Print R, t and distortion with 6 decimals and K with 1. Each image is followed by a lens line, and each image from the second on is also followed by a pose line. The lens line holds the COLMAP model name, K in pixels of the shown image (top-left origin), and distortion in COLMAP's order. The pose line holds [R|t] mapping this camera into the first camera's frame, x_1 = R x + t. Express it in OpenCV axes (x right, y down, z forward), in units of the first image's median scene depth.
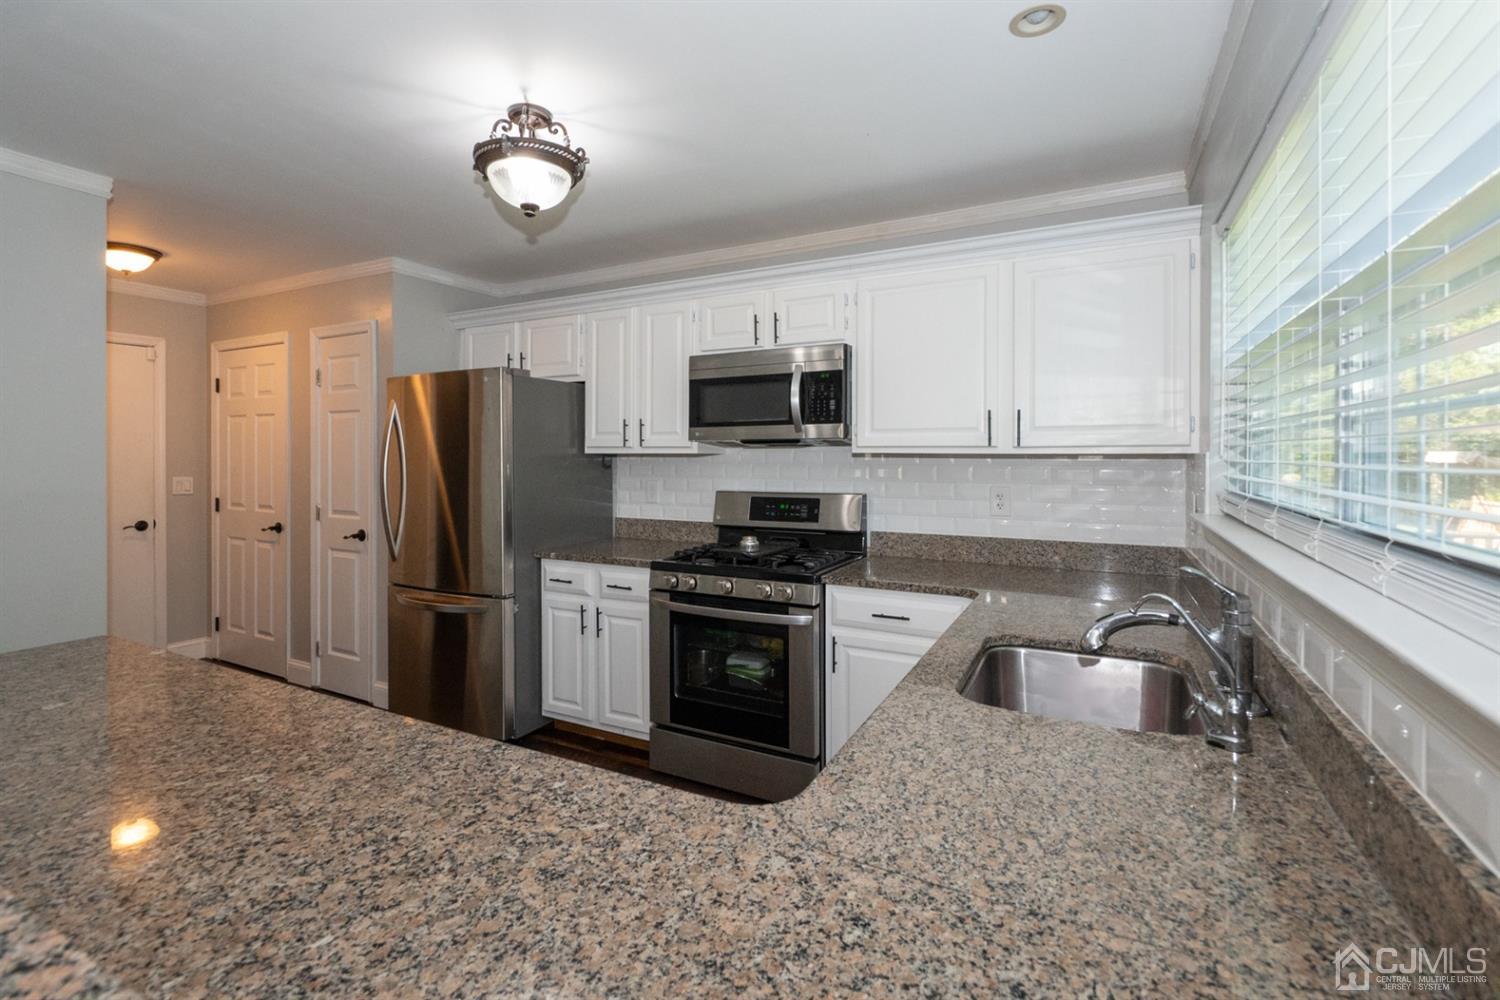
lens RADIAL K [[676.9, 0, 748.5], [0, 676.9, 460.8], [0, 0, 1]] dist [-0.000076, -0.000219]
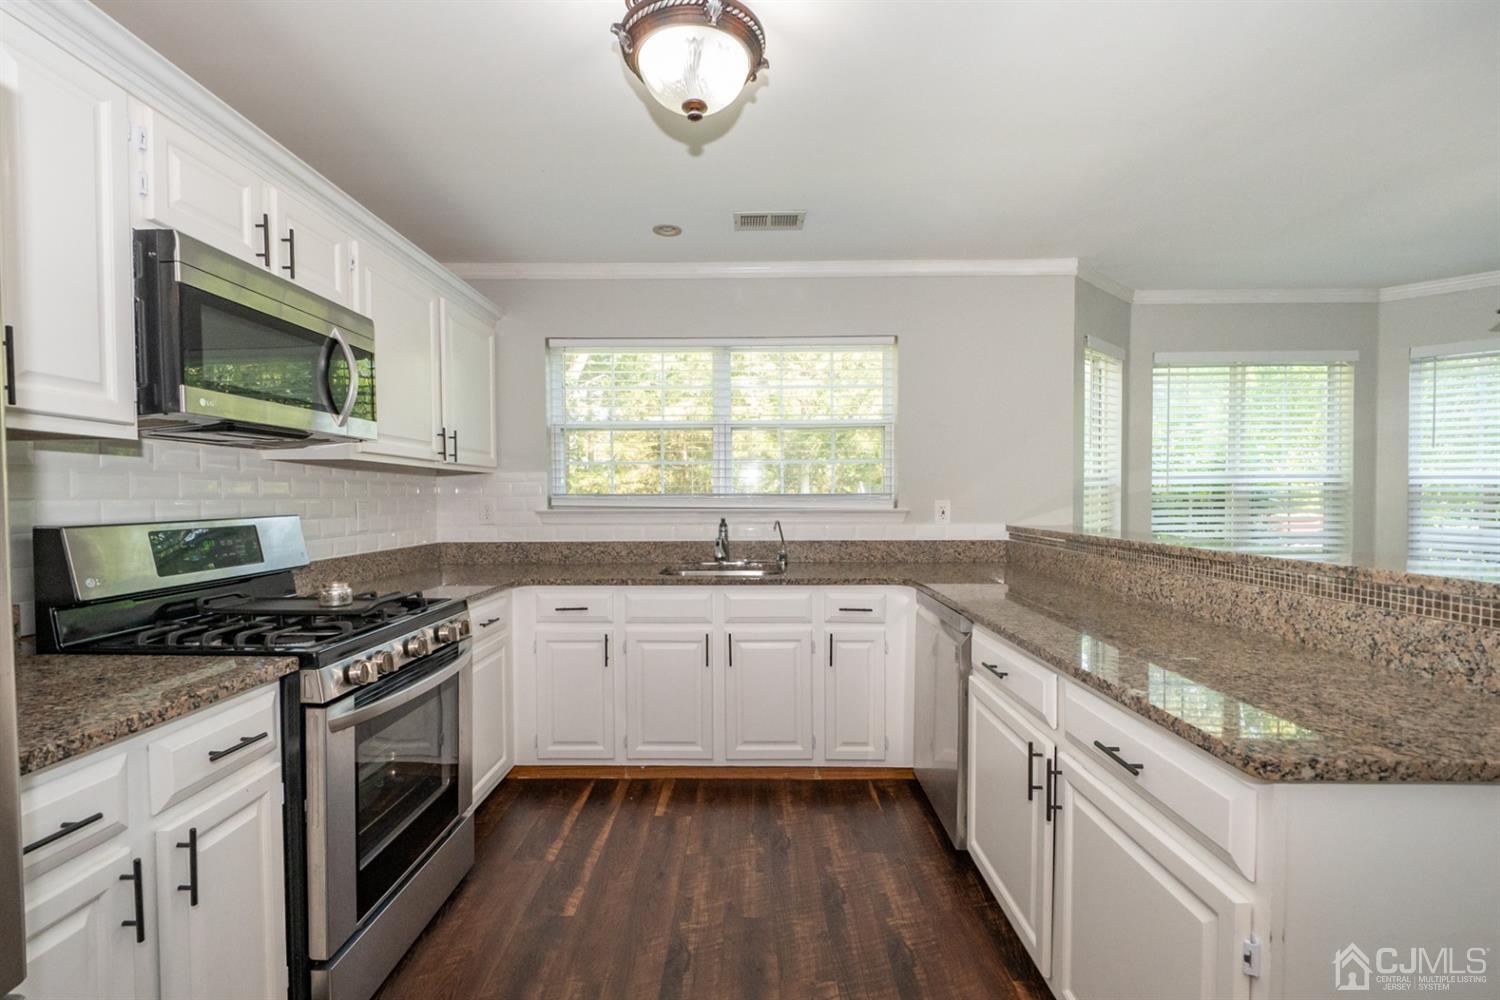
lens RADIAL K [[662.8, 0, 733.3], [0, 662.8, 510.0], [0, 0, 1]] dist [-0.001180, -0.000362]
pose [[-0.436490, -0.016723, 0.899553, -0.710649], [0.010037, 0.999675, 0.023455, 0.032520], [-0.899653, 0.019267, -0.436181, 0.910918]]
